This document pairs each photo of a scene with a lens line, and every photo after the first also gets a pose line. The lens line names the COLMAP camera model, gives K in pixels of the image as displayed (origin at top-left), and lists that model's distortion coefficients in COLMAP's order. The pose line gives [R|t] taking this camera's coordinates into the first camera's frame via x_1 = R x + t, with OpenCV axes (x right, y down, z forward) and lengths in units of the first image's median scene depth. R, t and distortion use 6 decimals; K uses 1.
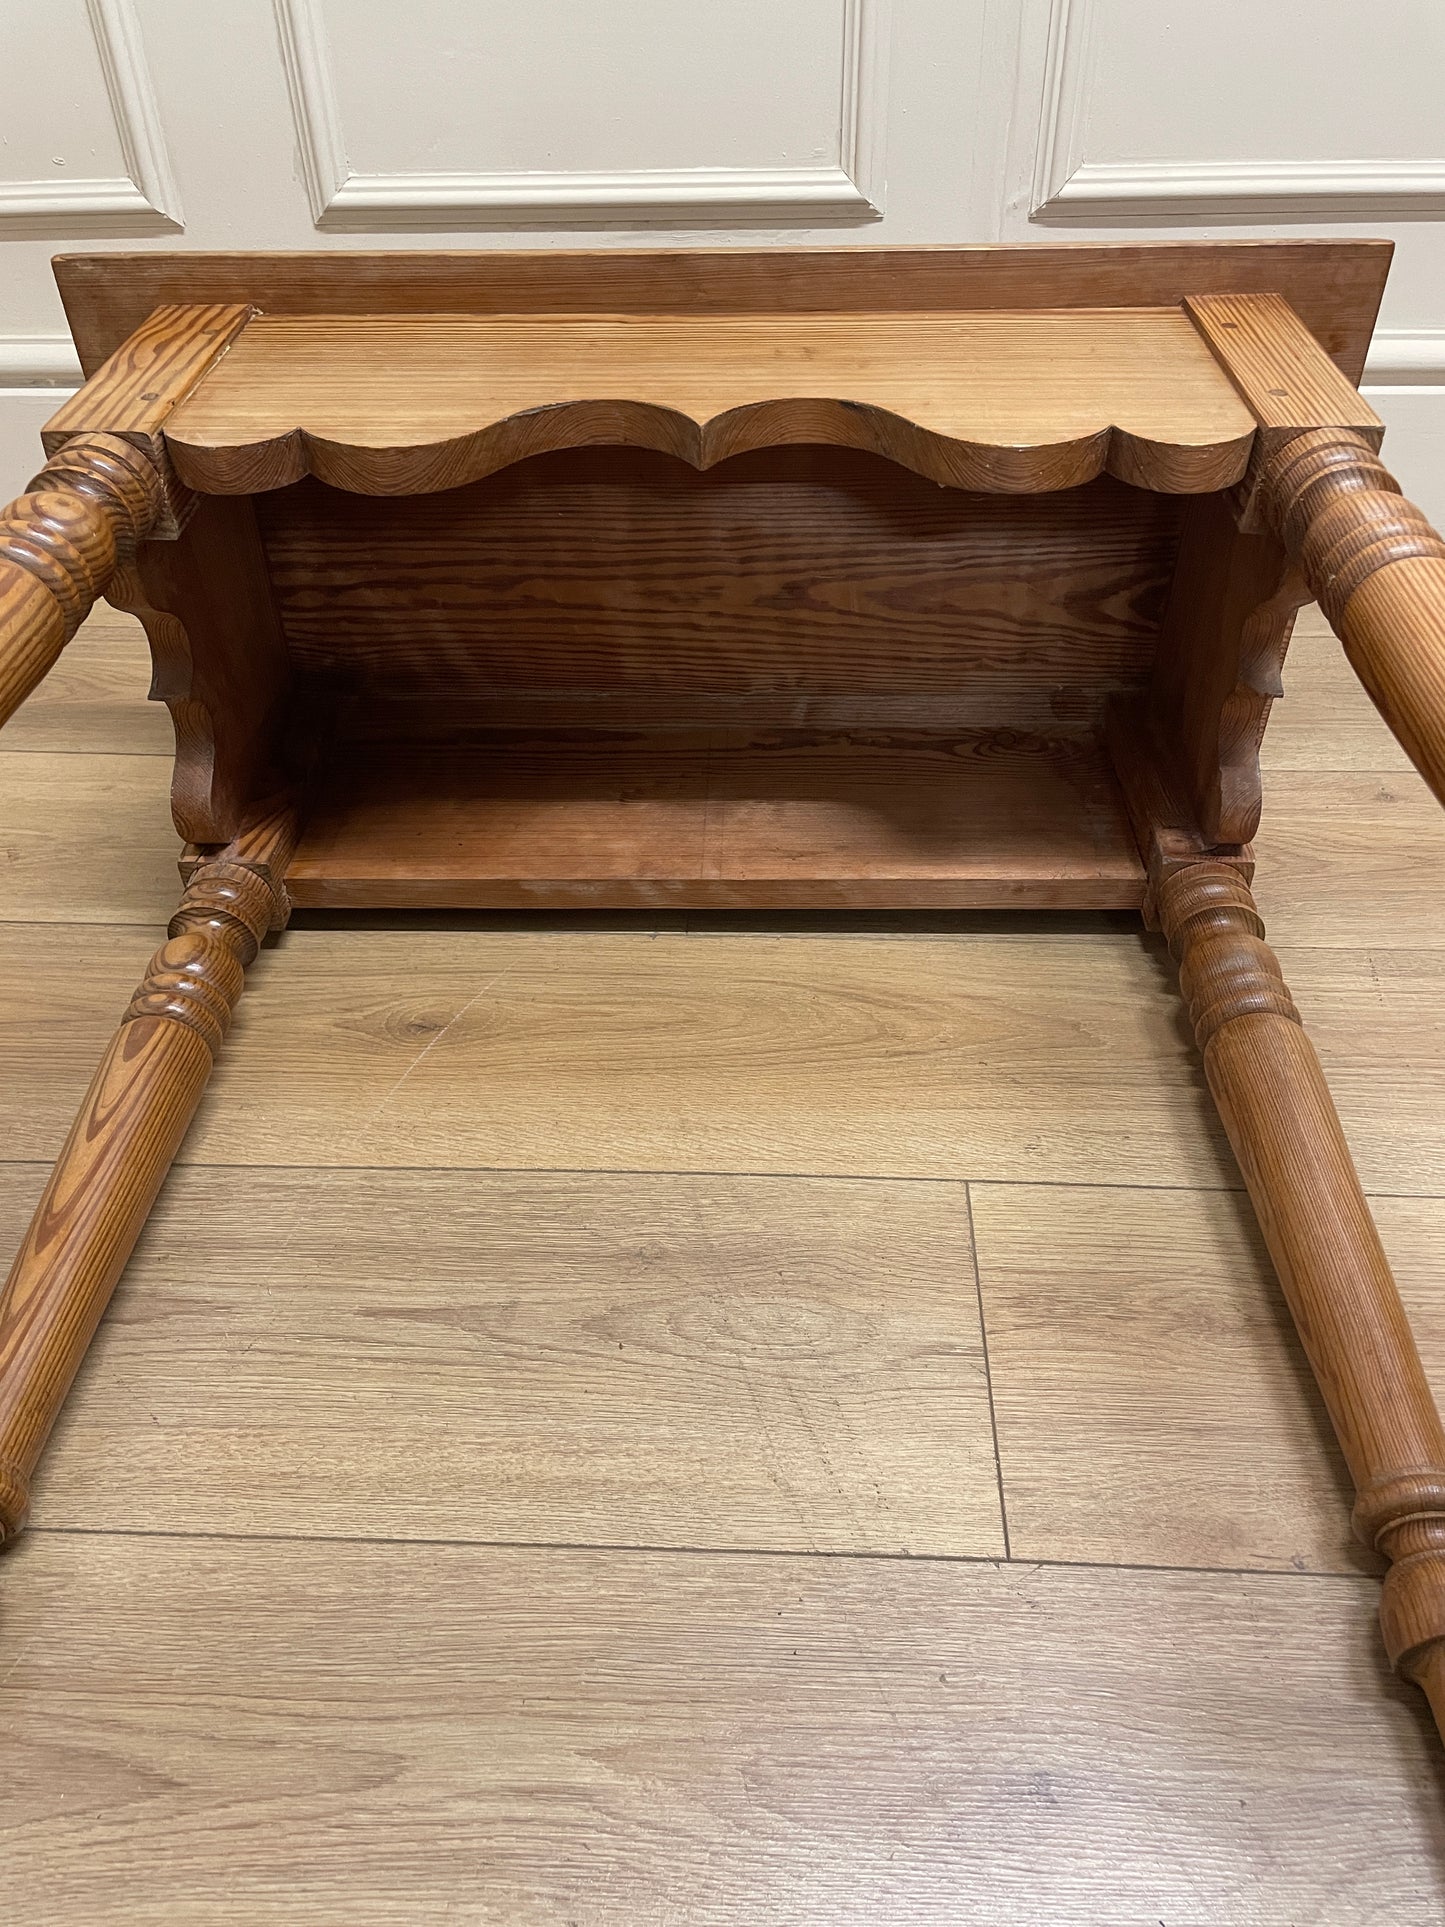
lens RADIAL K [[1460.6, 0, 710.7], [0, 1460.6, 950.1], [0, 0, 1]] dist [0.078305, -0.107680]
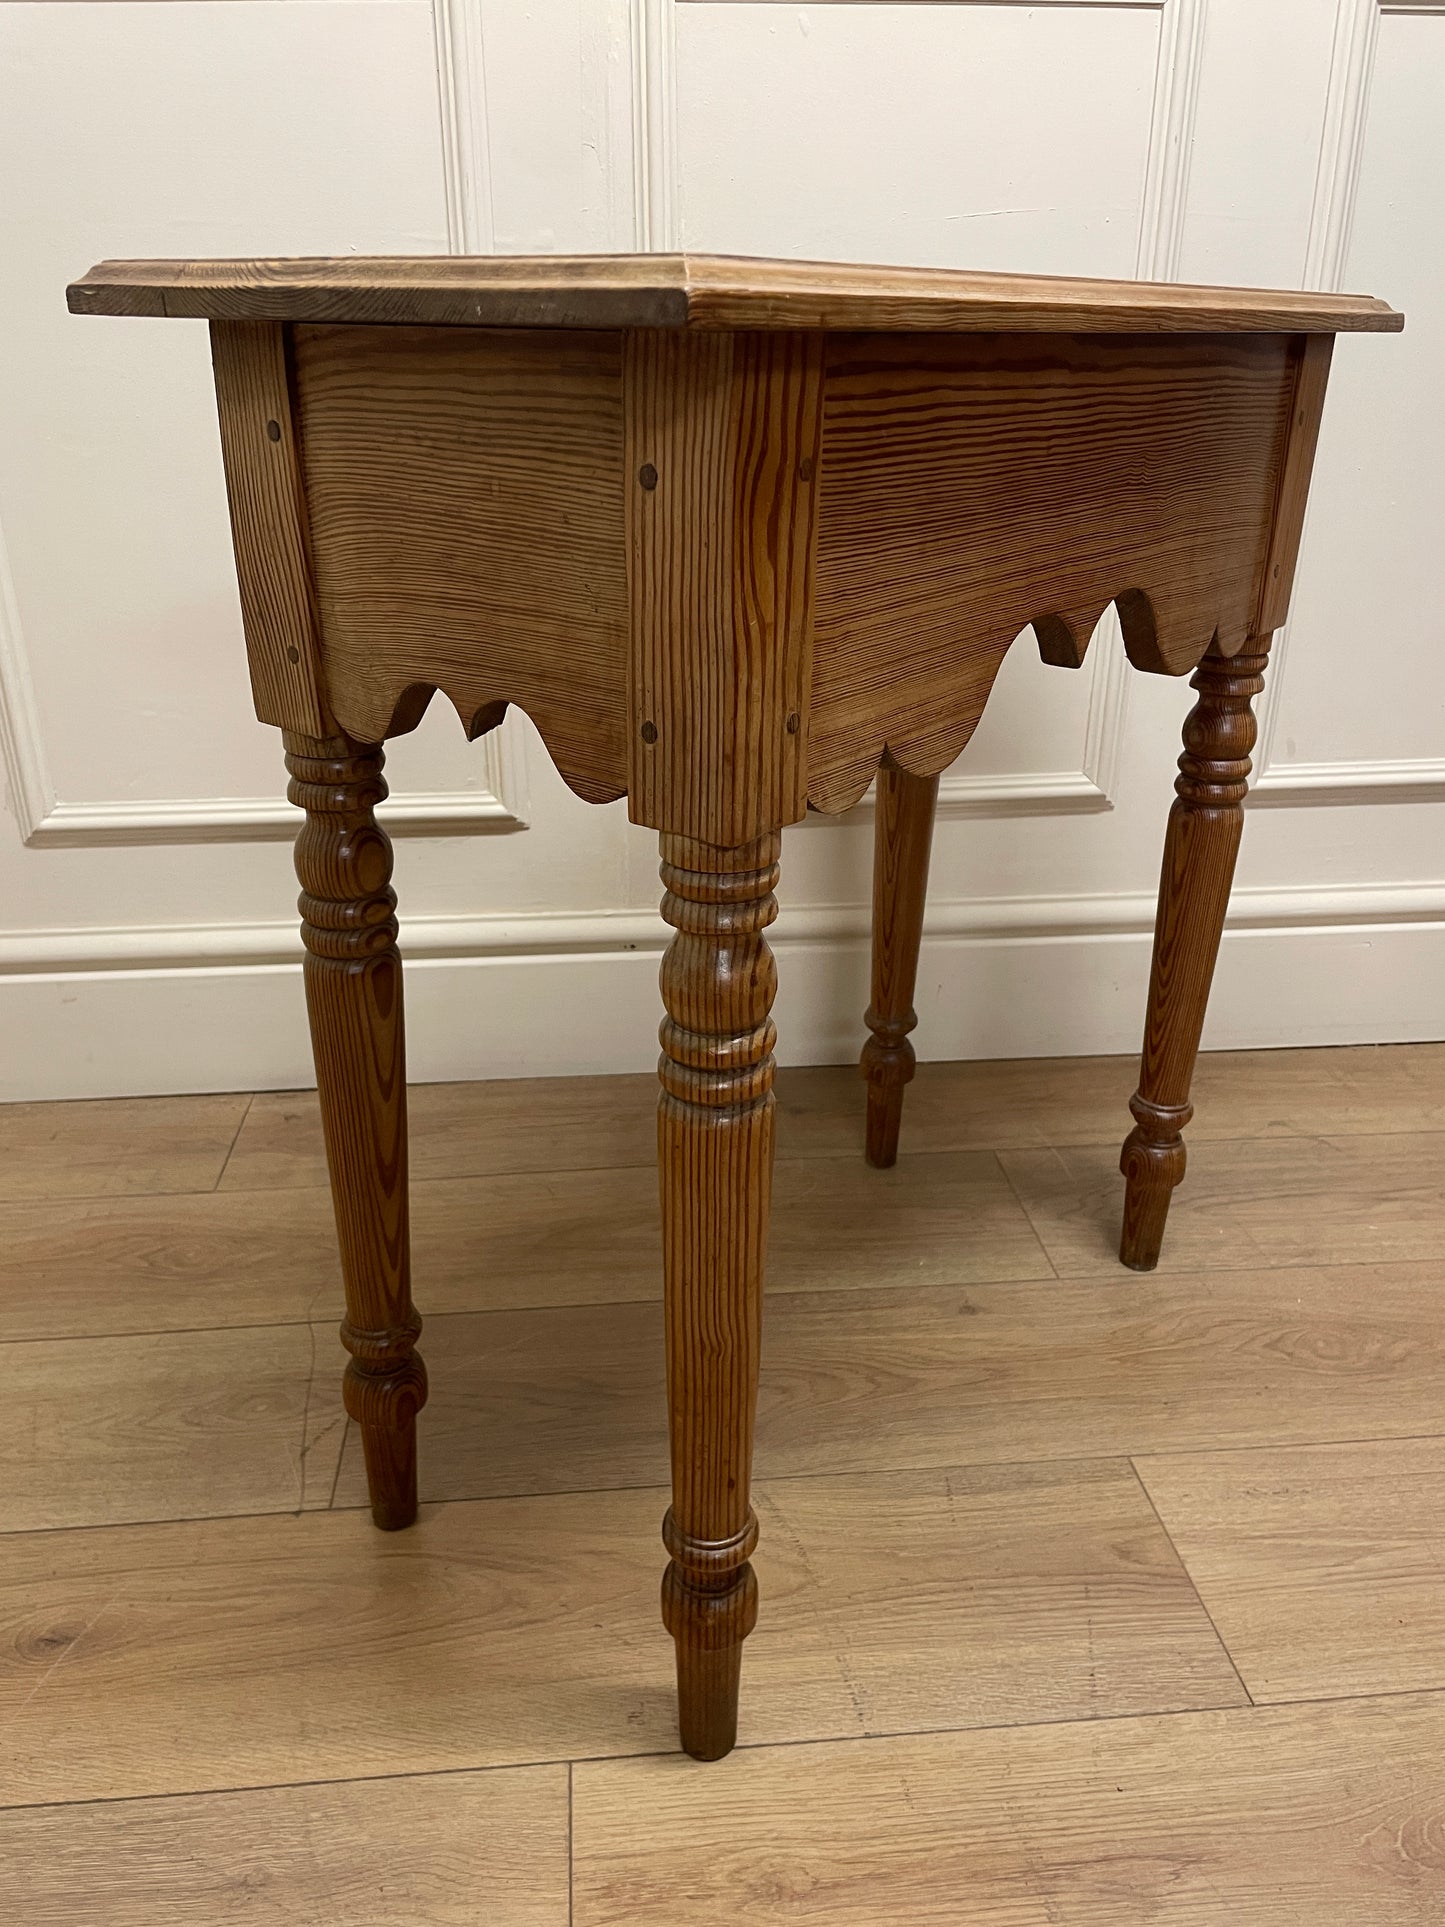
lens RADIAL K [[1460.6, 0, 718.5], [0, 1460.6, 948.1], [0, 0, 1]] dist [0.078305, -0.107680]
pose [[0.988540, -0.039264, 0.145765, 0.148814], [0.078101, 0.959334, -0.271255, -0.108320], [-0.129187, 0.279531, 0.951406, -0.197989]]
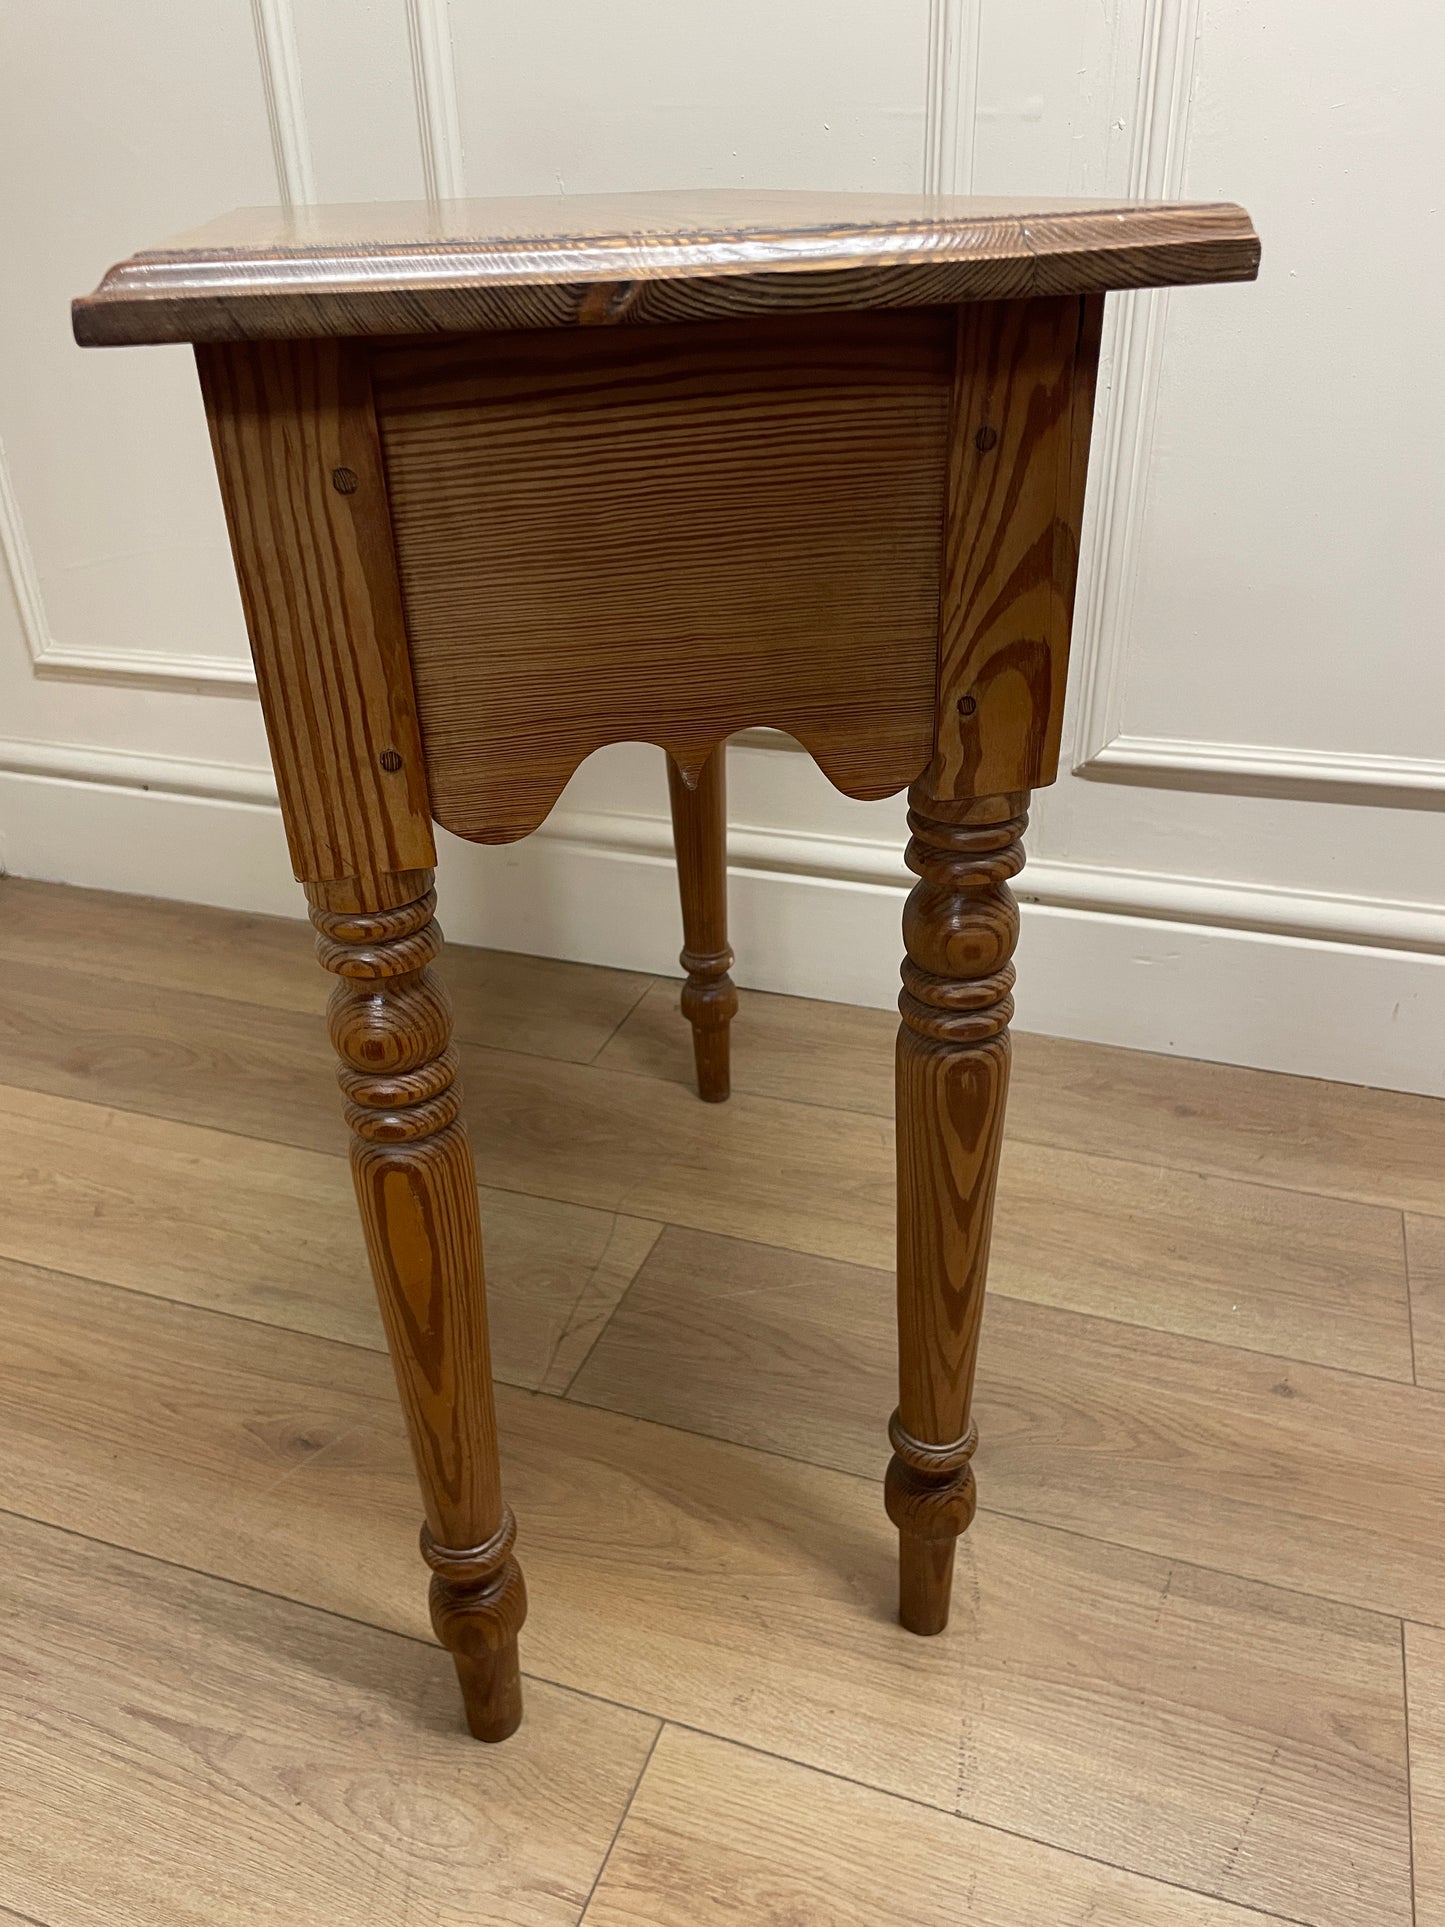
lens RADIAL K [[1460.6, 0, 714.0], [0, 1460.6, 967.8], [0, 0, 1]] dist [0.078305, -0.107680]
pose [[0.957772, 0.133830, -0.254482, 0.416688], [-0.175406, 0.973258, -0.148331, -0.228352], [0.227826, 0.186705, 0.955634, -0.138765]]
